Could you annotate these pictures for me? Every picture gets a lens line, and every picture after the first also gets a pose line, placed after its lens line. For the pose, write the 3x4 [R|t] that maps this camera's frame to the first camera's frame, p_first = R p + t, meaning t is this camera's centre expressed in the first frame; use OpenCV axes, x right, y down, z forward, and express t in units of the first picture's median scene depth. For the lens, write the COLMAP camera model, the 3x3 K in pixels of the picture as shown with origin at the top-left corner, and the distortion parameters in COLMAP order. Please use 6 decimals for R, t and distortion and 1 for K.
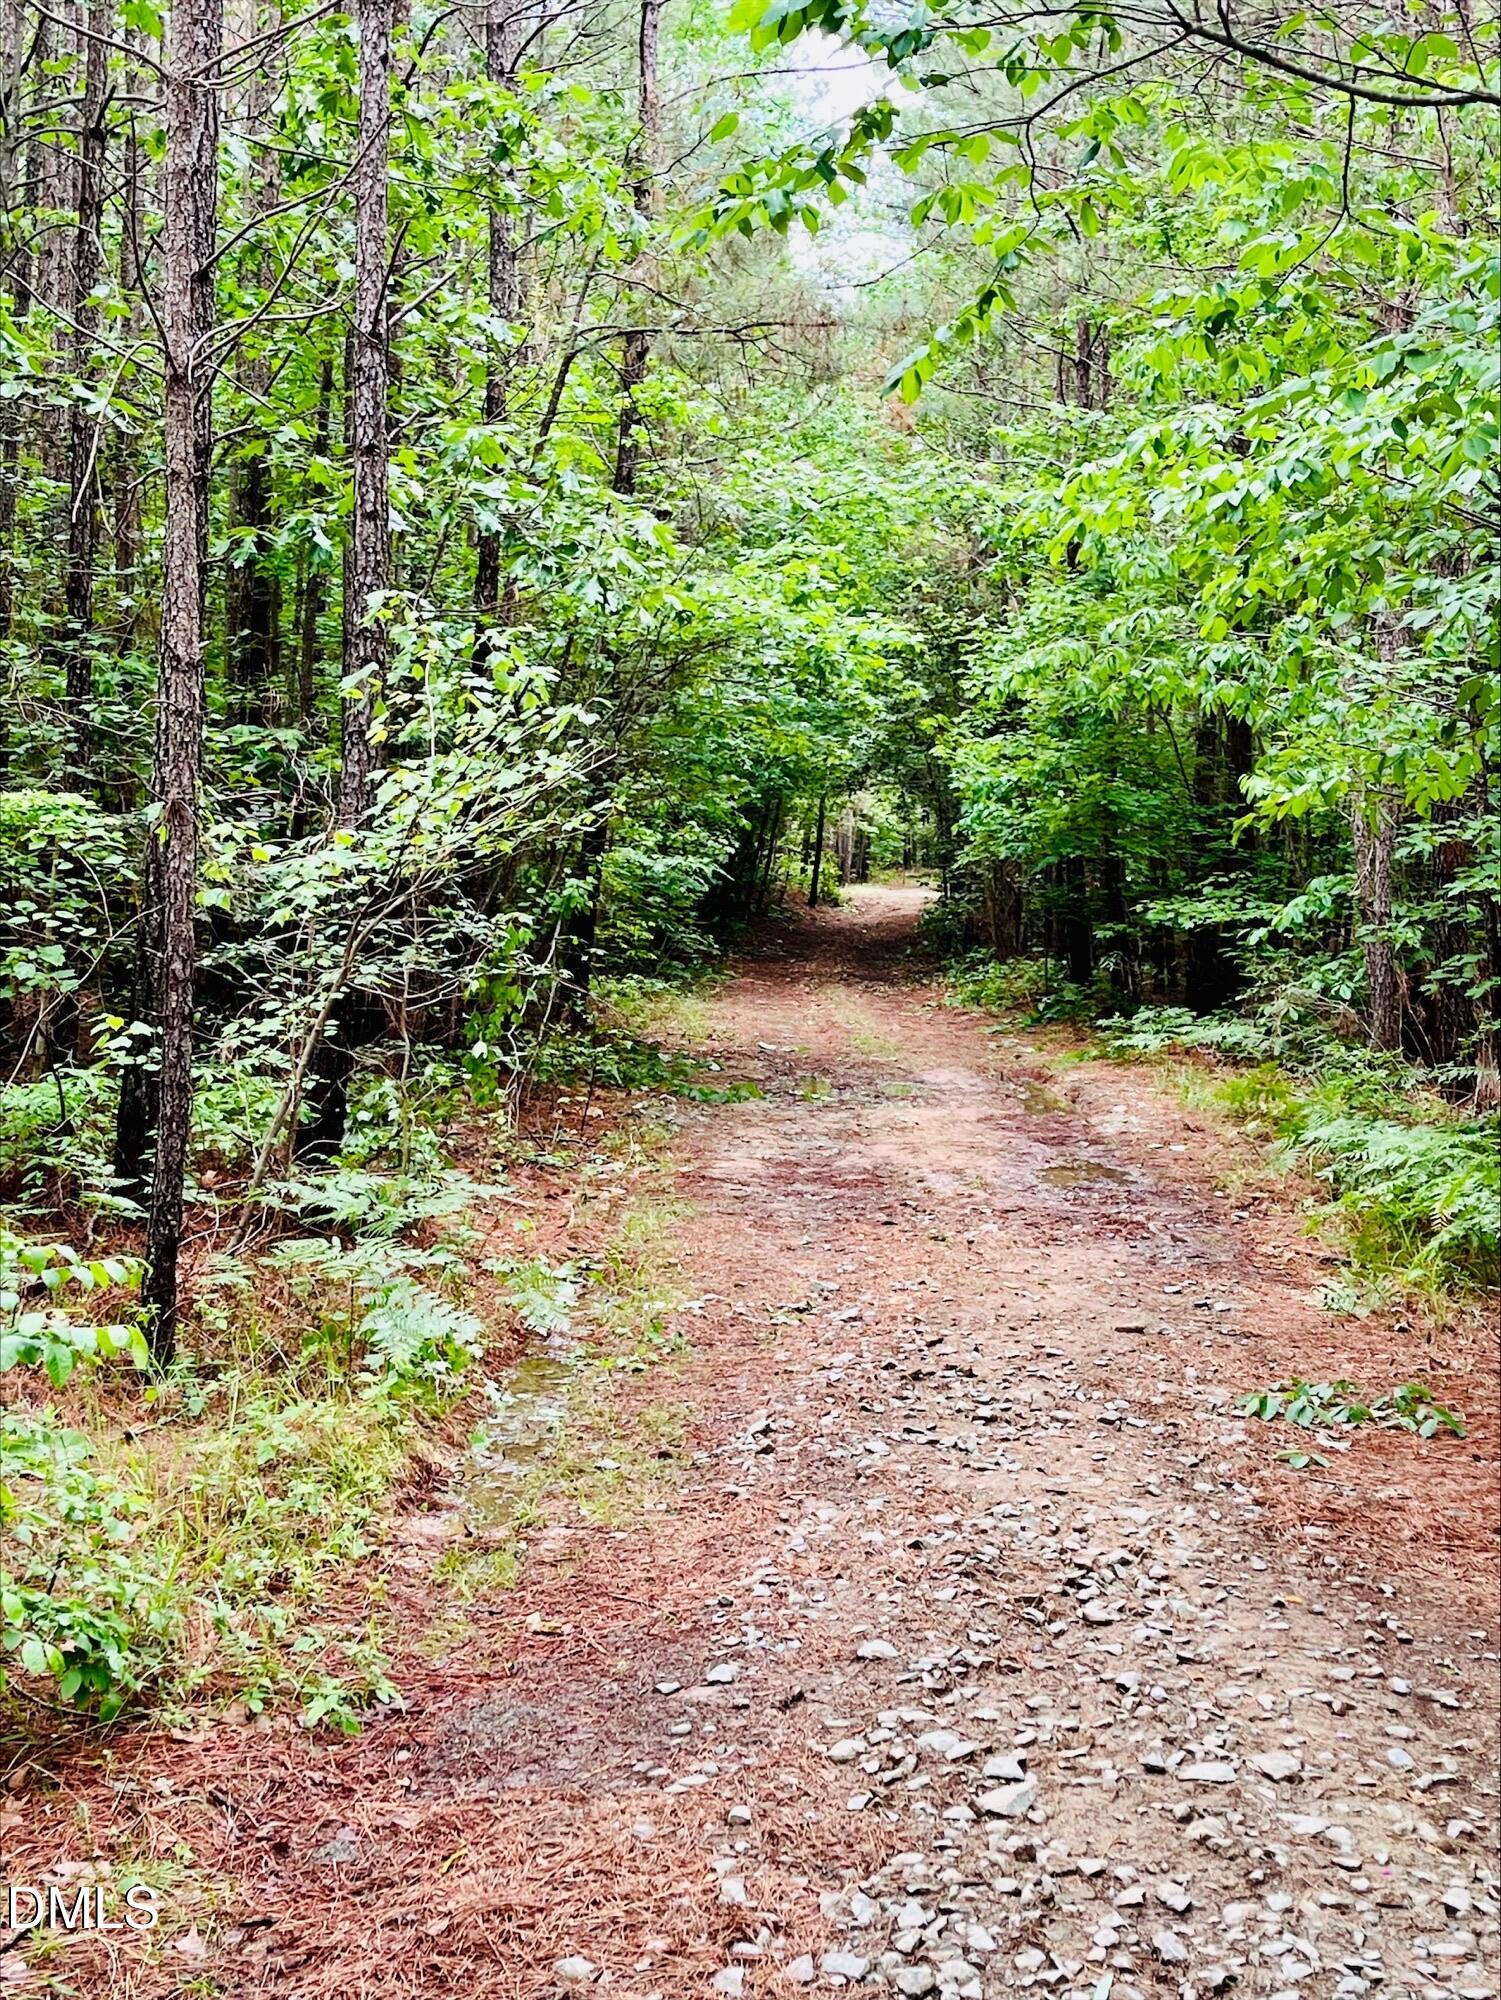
lens RADIAL K [[1406.3, 0, 750.5], [0, 1406.3, 1000.0], [0, 0, 1]] dist [0.015850, 0.007253]
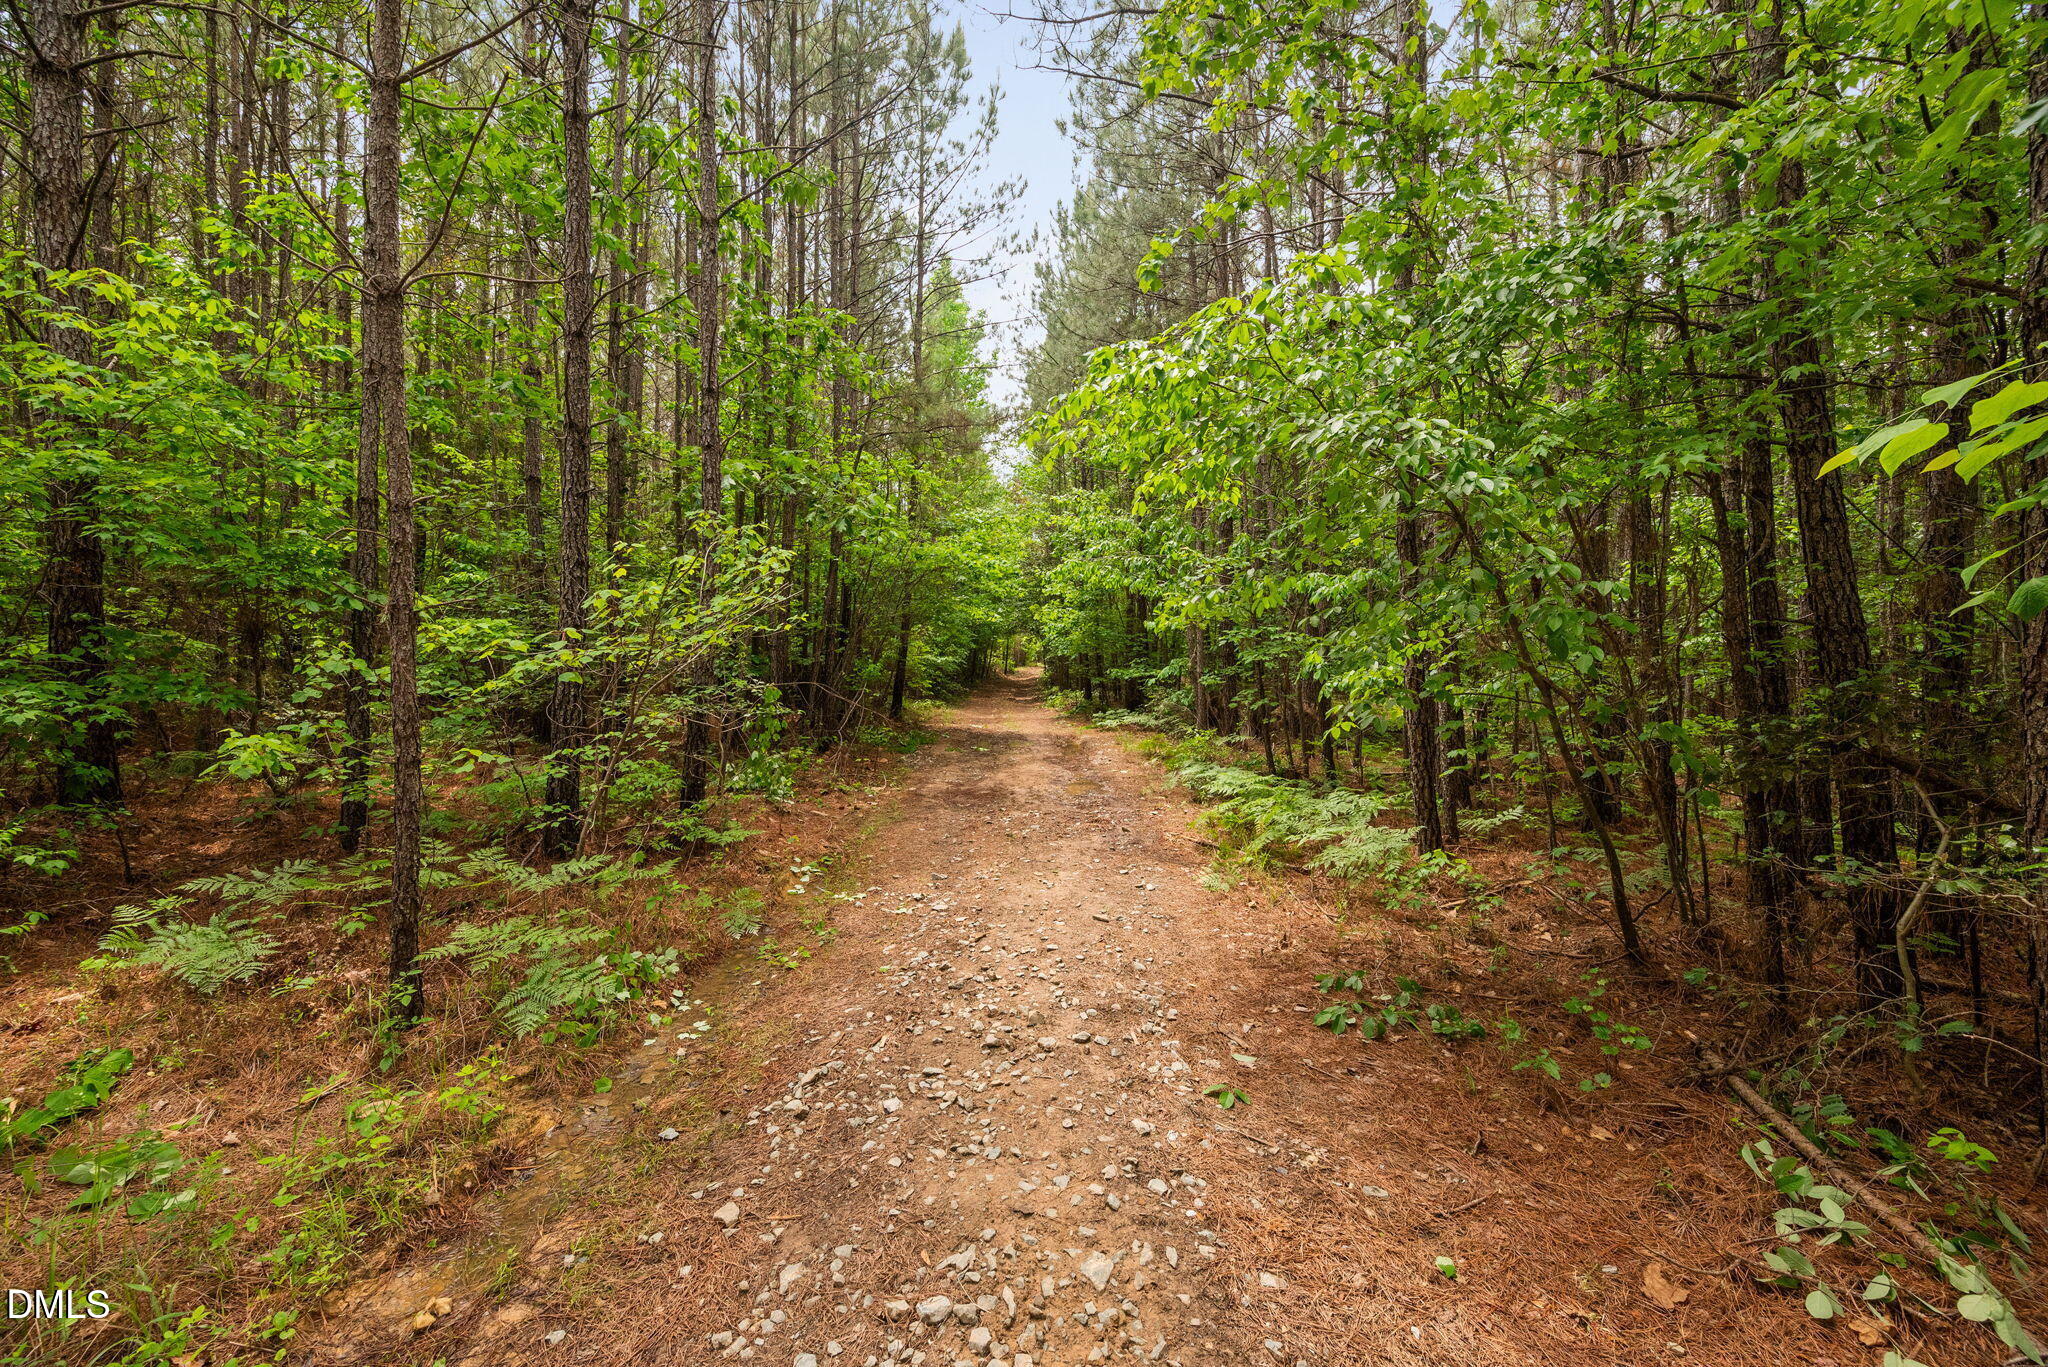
lens RADIAL K [[1049.6, 0, 1024.0], [0, 1049.6, 683.5], [0, 0, 1]] dist [0.000978, 0.000078]
pose [[0.979940, -0.009294, 0.199078, -0.266362], [0.017870, 0.998986, -0.041323, 0.034581], [-0.198492, 0.044052, 0.979112, -0.882187]]
